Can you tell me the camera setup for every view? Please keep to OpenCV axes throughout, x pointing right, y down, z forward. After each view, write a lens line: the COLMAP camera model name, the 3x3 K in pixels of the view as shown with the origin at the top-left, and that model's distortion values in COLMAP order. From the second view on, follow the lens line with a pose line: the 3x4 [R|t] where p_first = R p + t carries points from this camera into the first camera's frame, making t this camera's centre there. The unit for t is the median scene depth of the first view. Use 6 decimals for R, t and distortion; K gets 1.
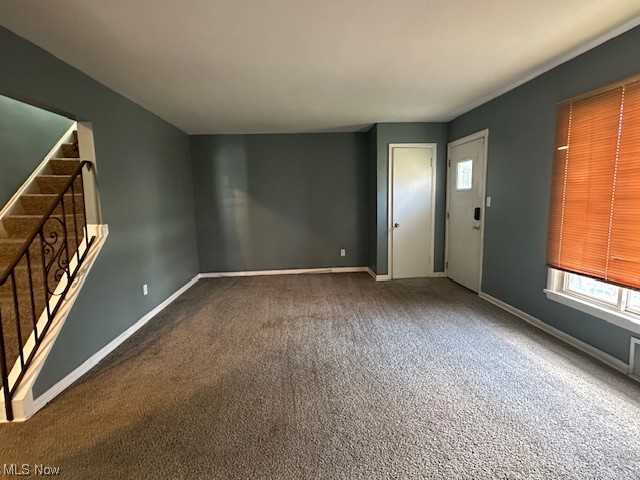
lens RADIAL K [[326.0, 0, 321.4], [0, 326.0, 238.0], [0, 0, 1]] dist [0.004721, 0.001877]
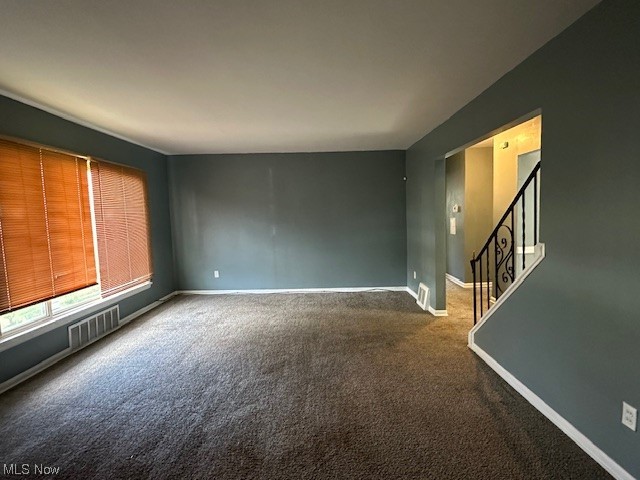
lens RADIAL K [[326.0, 0, 320.4], [0, 326.0, 238.0], [0, 0, 1]] dist [0.004721, 0.001877]
pose [[-0.995964, 0.048126, 0.075755, -0.266462], [0.062328, 0.978222, 0.197984, -0.275589], [-0.064577, 0.201907, -0.977273, 2.094061]]
